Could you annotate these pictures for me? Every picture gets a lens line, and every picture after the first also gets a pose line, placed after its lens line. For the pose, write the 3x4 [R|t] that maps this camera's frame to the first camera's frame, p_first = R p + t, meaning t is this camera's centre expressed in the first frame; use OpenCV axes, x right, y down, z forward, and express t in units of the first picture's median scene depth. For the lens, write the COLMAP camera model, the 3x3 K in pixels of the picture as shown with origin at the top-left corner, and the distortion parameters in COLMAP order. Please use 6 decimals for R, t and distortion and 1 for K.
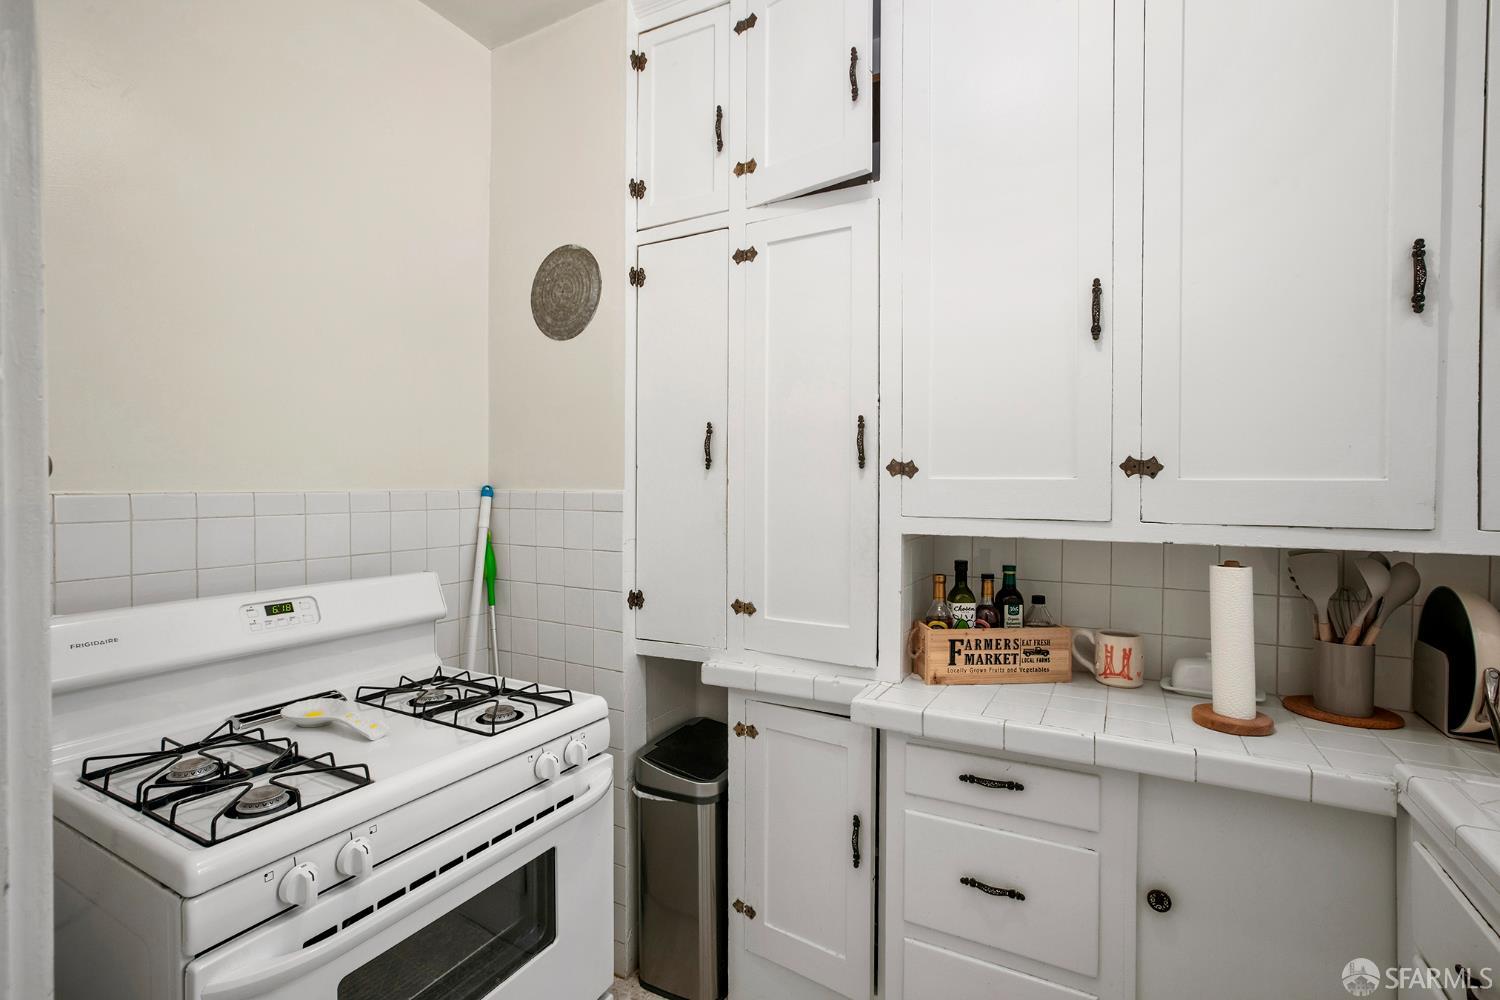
lens RADIAL K [[685.3, 0, 745.3], [0, 685.3, 492.2], [0, 0, 1]] dist [-0.013896, 0.007640]
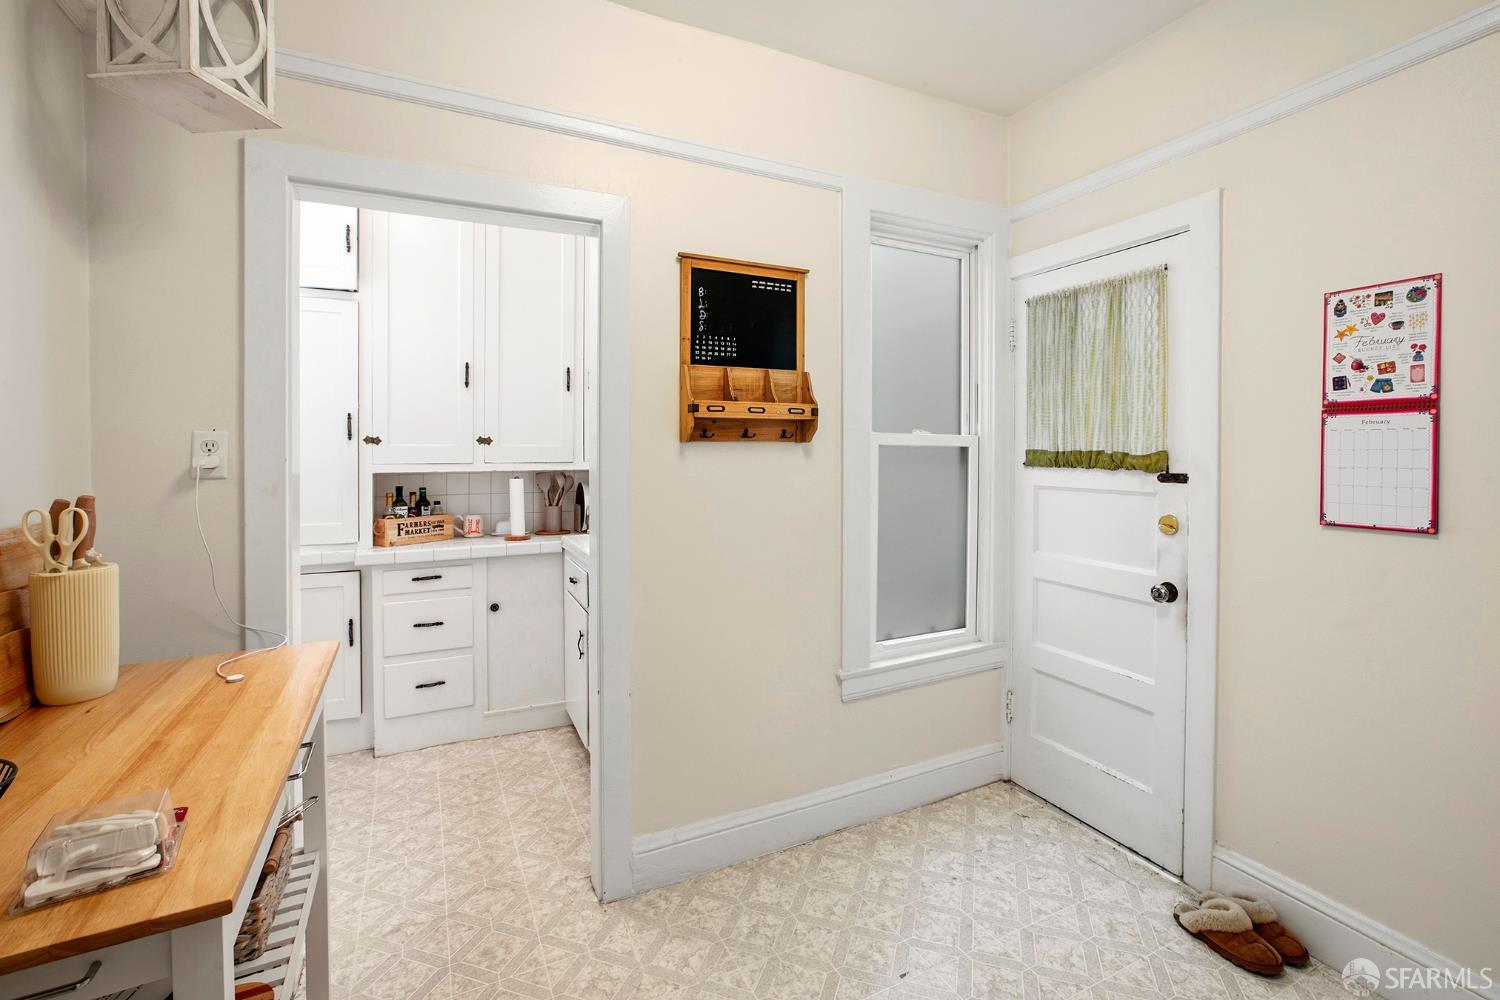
lens RADIAL K [[685.3, 0, 752.9], [0, 685.3, 442.4], [0, 0, 1]] dist [-0.013896, 0.007640]
pose [[0.583574, -0.000630, 0.812060, -0.746589], [0.013542, 0.999868, -0.008956, 0.004634], [-0.811947, 0.016223, 0.583506, -1.066980]]
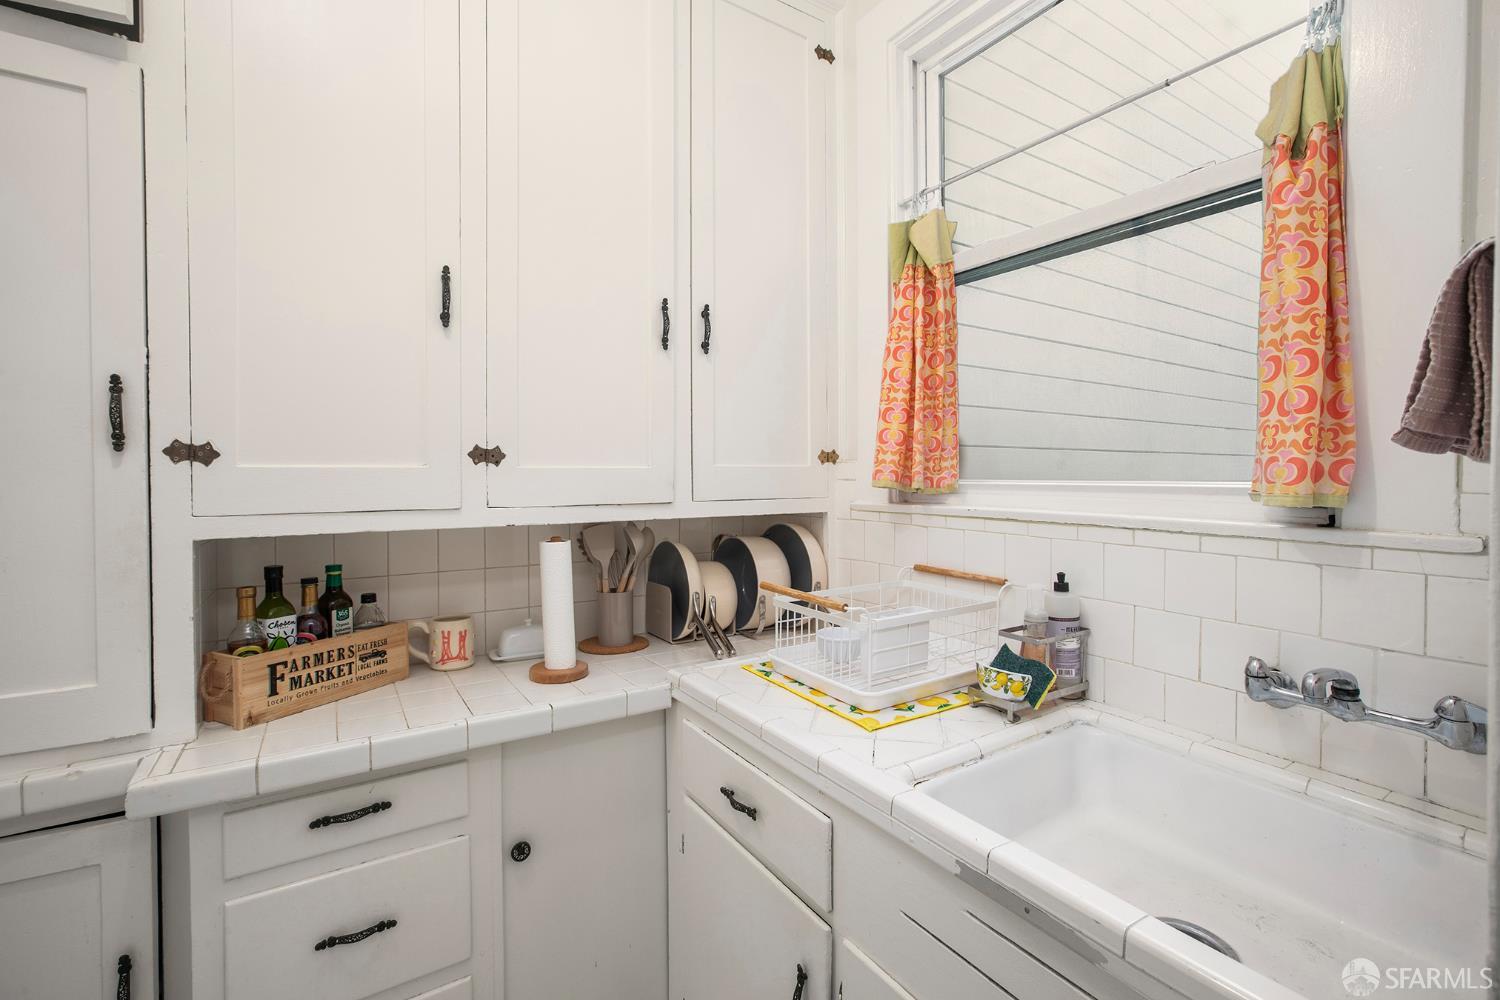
lens RADIAL K [[685.3, 0, 760.8], [0, 685.3, 481.3], [0, 0, 1]] dist [-0.013896, 0.007640]
pose [[0.479058, -0.017282, 0.877613, -0.126691], [0.014790, 0.999823, 0.011615, -0.002503], [-0.877659, 0.007416, 0.479229, 0.104735]]
